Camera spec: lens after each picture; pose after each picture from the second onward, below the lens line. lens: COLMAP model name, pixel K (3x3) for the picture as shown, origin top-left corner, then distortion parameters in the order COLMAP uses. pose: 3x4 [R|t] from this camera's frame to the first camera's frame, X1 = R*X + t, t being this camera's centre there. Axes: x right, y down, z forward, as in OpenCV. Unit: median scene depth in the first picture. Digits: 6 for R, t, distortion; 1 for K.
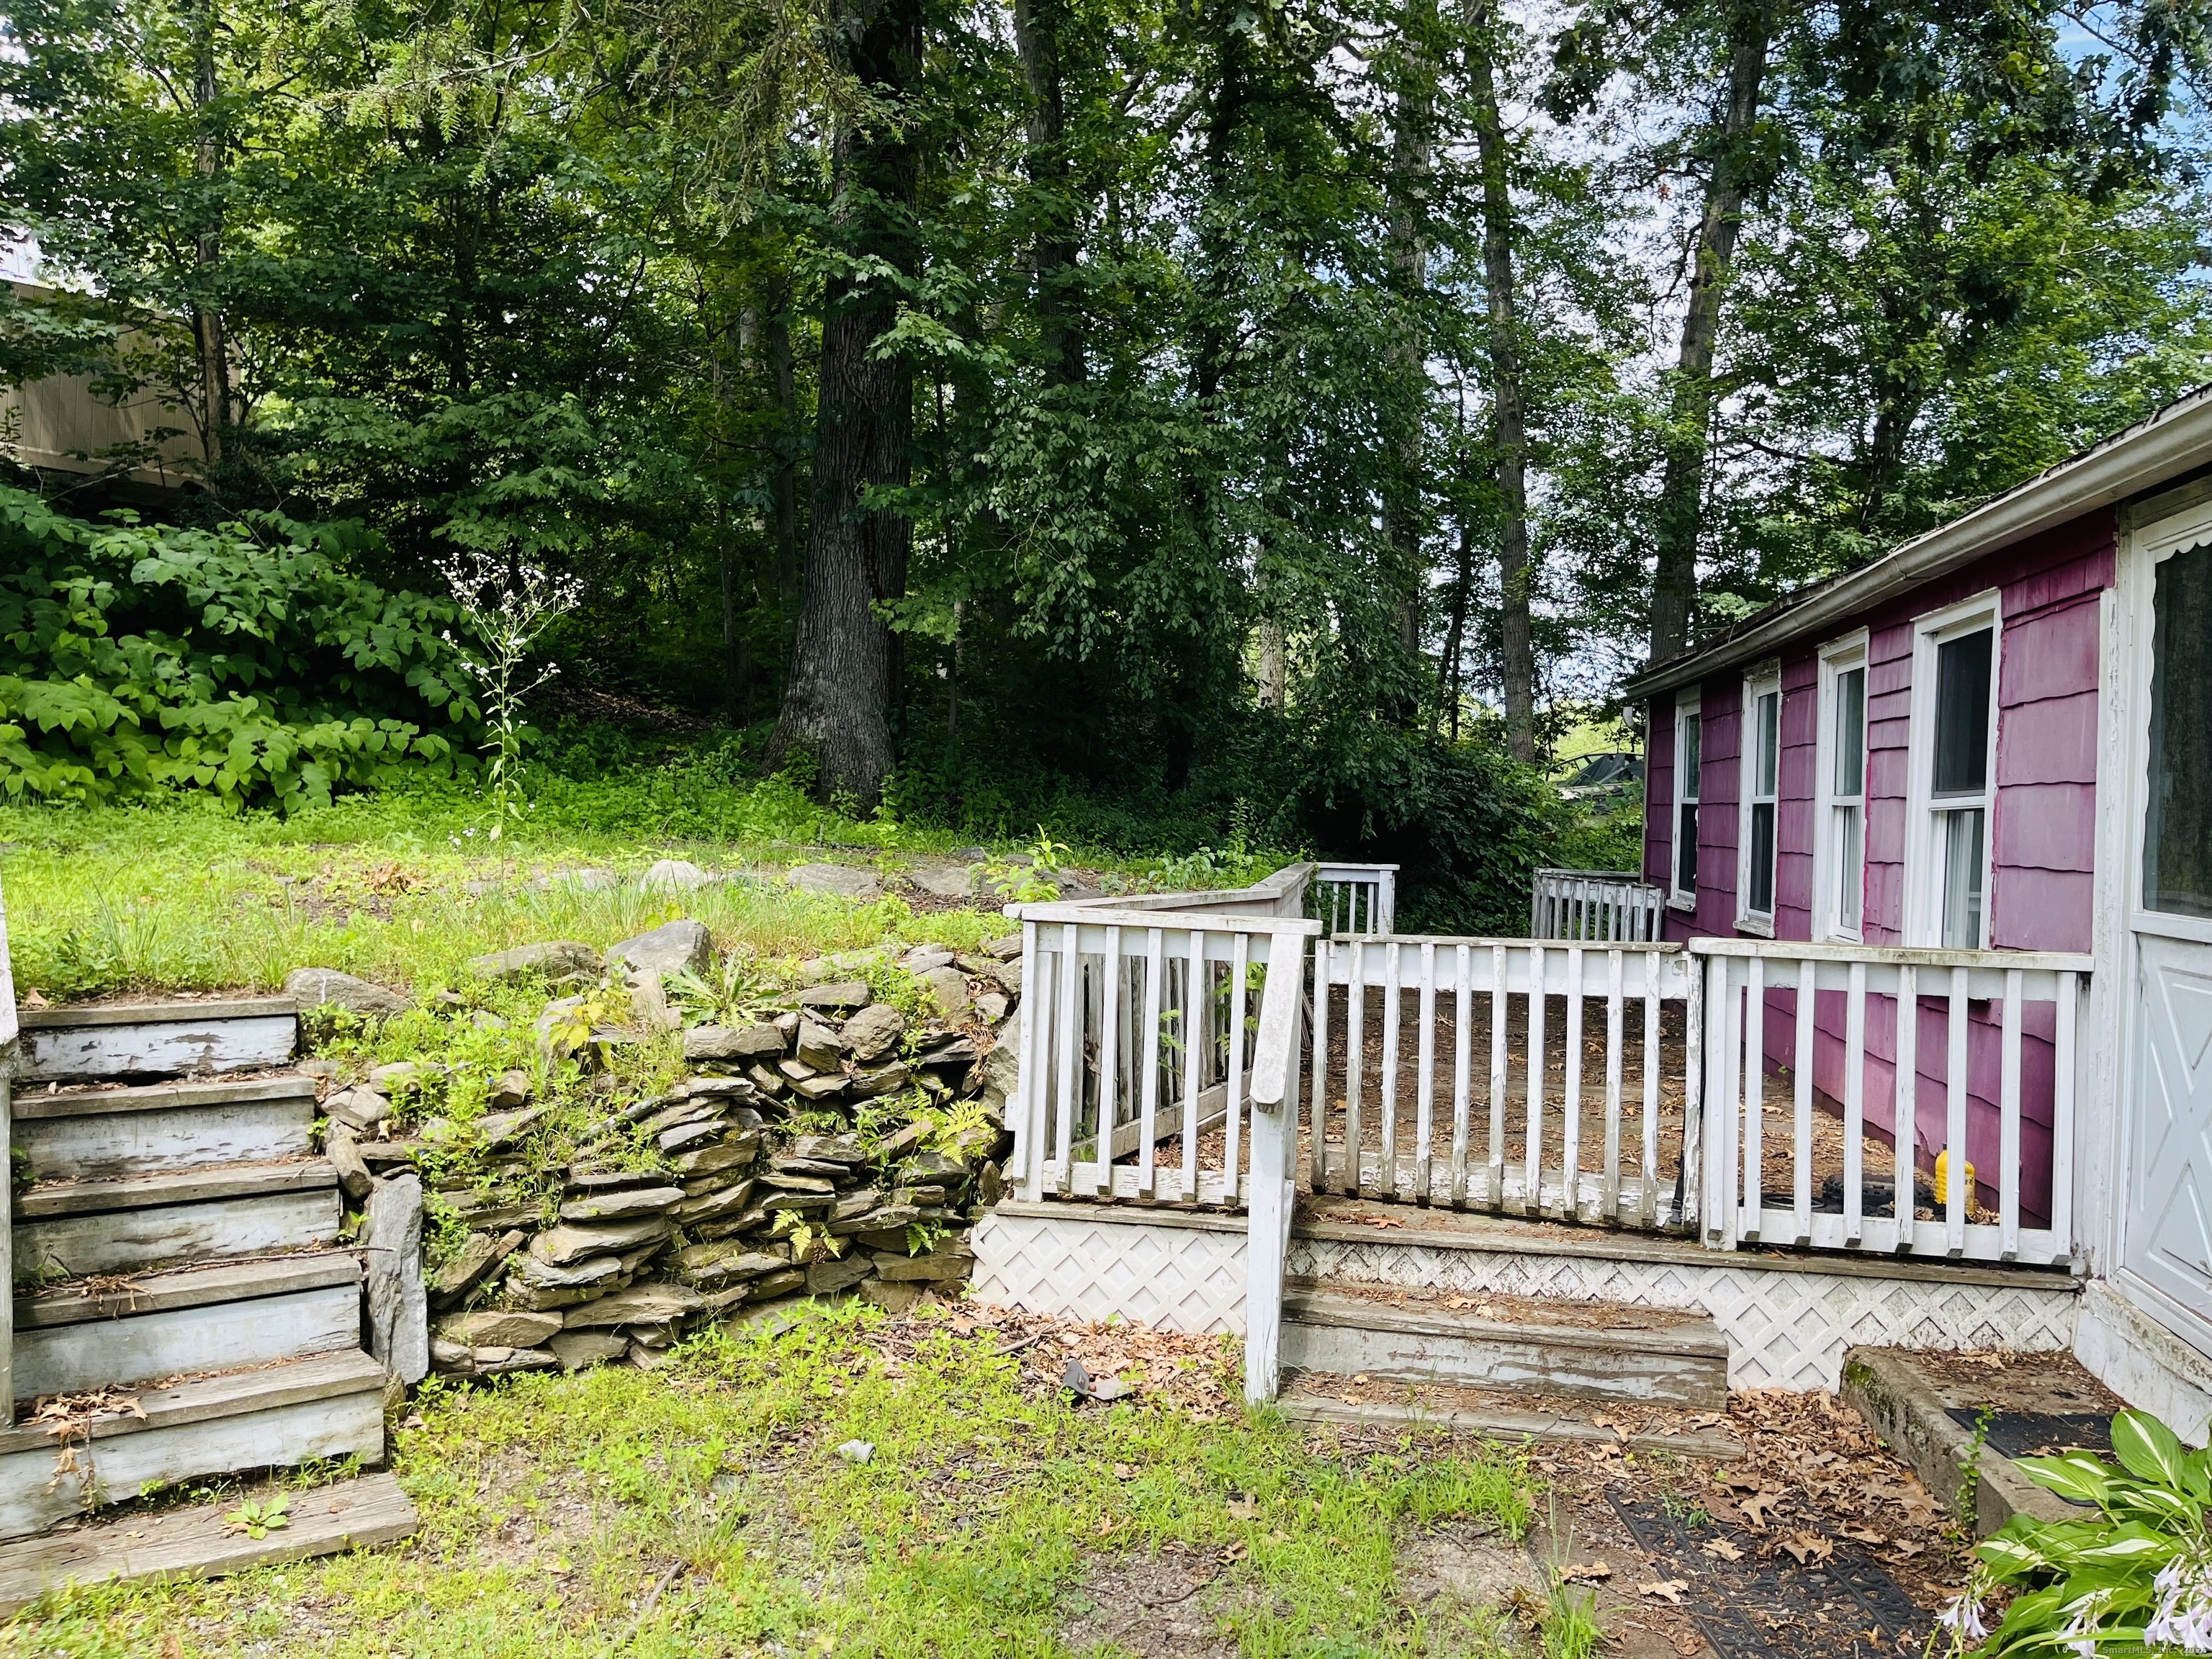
lens RADIAL K [[1645.8, 0, 1102.5], [0, 1645.8, 816.9], [0, 0, 1]] dist [-0.014669, -0.029964]
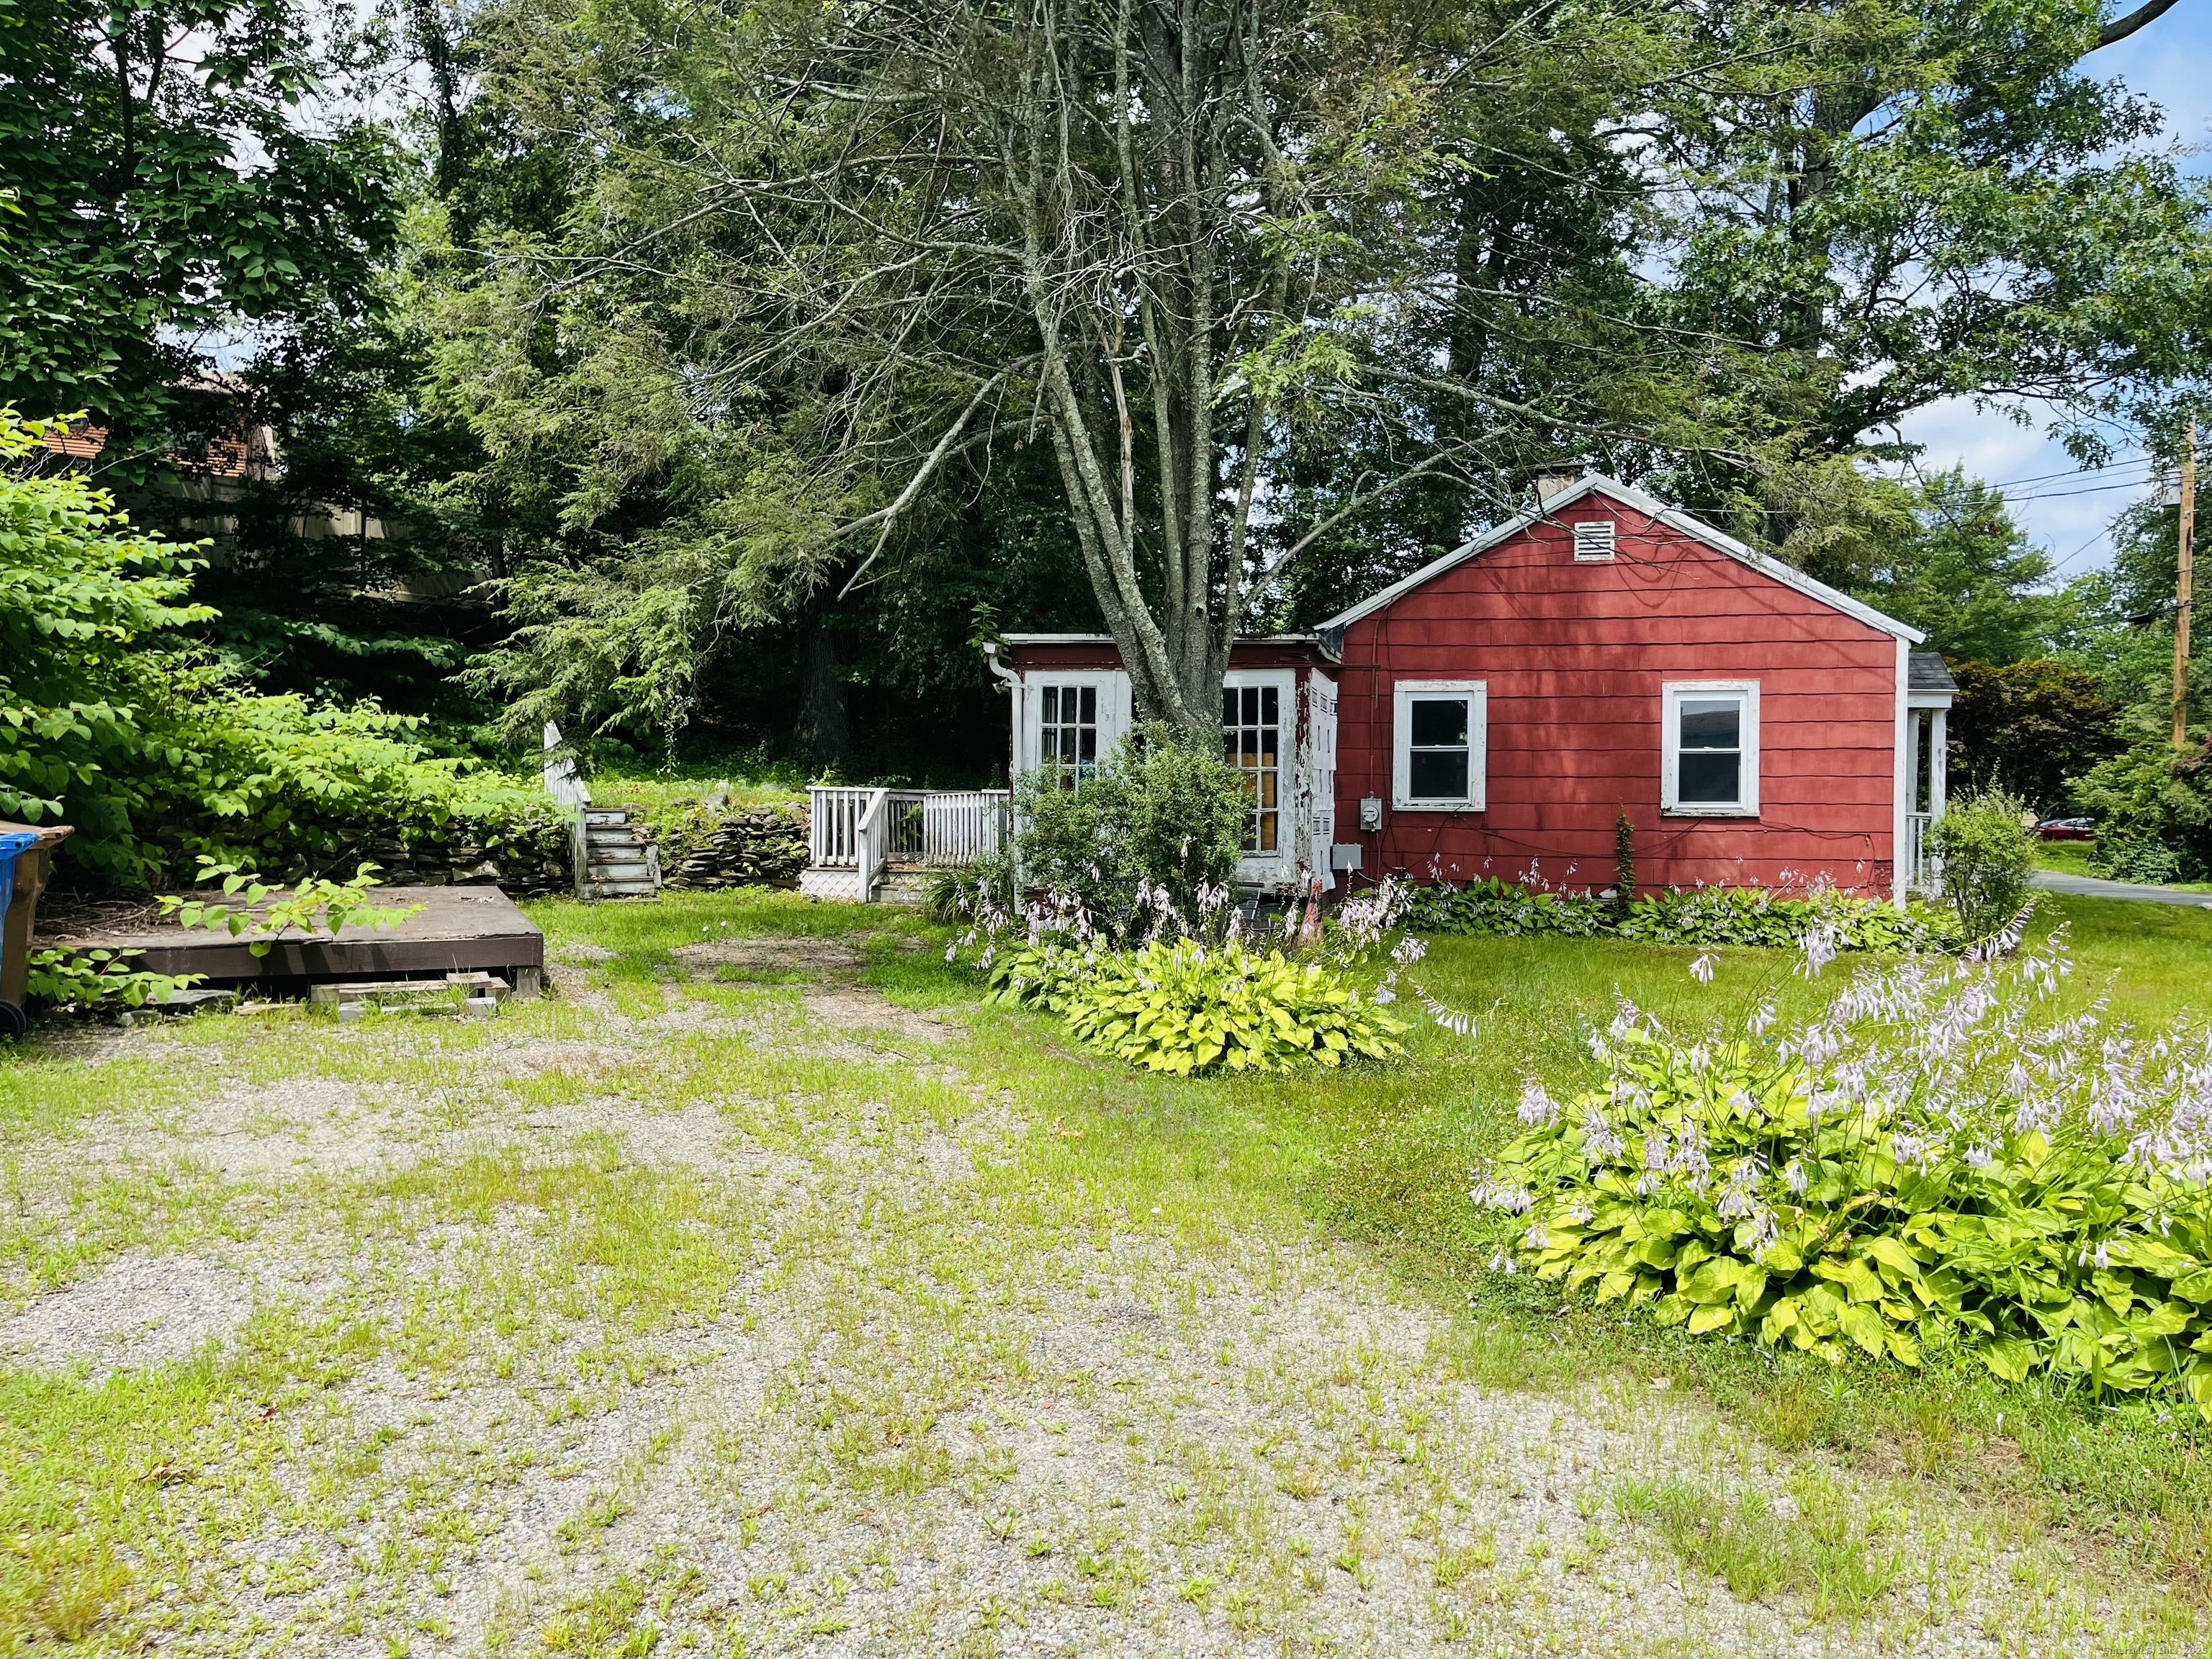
lens RADIAL K [[1645.8, 0, 1105.9], [0, 1645.8, 822.9], [0, 0, 1]] dist [-0.014669, -0.029964]
pose [[0.997778, -0.024763, -0.061847, 0.928354], [0.025674, 0.999573, 0.013975, 0.114688], [0.061475, -0.015531, 0.997988, -2.921723]]
